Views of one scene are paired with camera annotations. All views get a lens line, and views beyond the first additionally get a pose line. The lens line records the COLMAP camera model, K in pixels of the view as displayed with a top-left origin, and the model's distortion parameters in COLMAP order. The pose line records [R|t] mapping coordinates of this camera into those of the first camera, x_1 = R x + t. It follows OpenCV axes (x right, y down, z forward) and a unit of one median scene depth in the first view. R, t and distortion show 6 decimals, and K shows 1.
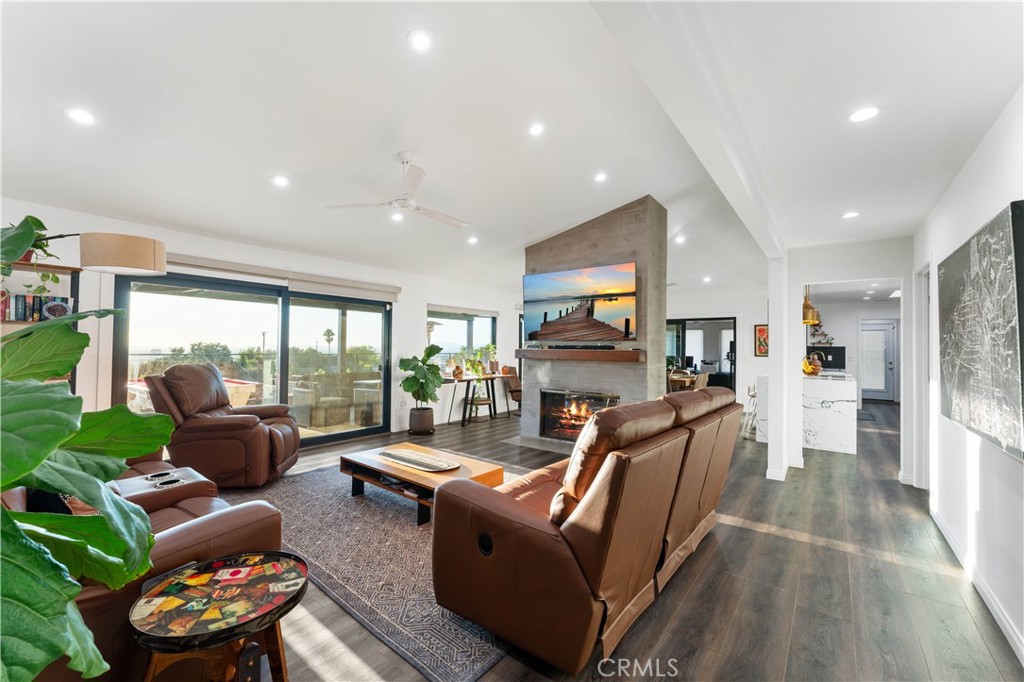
lens RADIAL K [[412.6, 0, 512.0], [0, 412.6, 341.0], [0, 0, 1]] dist [-0.000965, -0.000121]
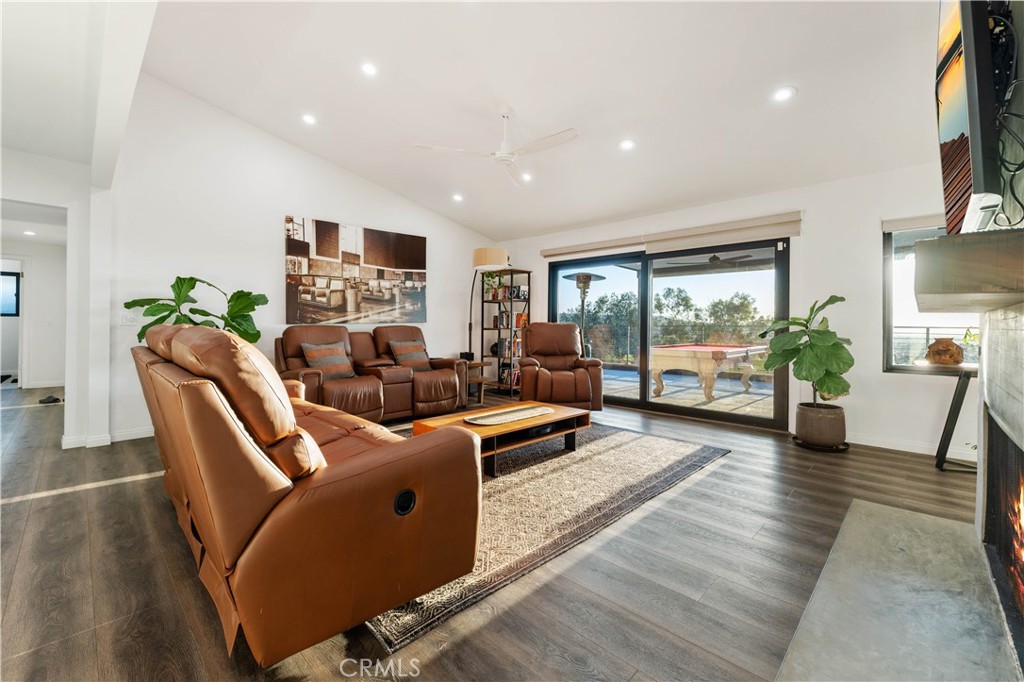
lens RADIAL K [[420.0, 0, 513.2], [0, 420.0, 322.6], [0, 0, 1]] dist [0.000332, 0.000036]
pose [[-0.103296, -0.015957, -0.994523, 0.427587], [0.014161, 0.999746, -0.017512, 0.049355], [0.994550, -0.015892, -0.103044, 0.633019]]
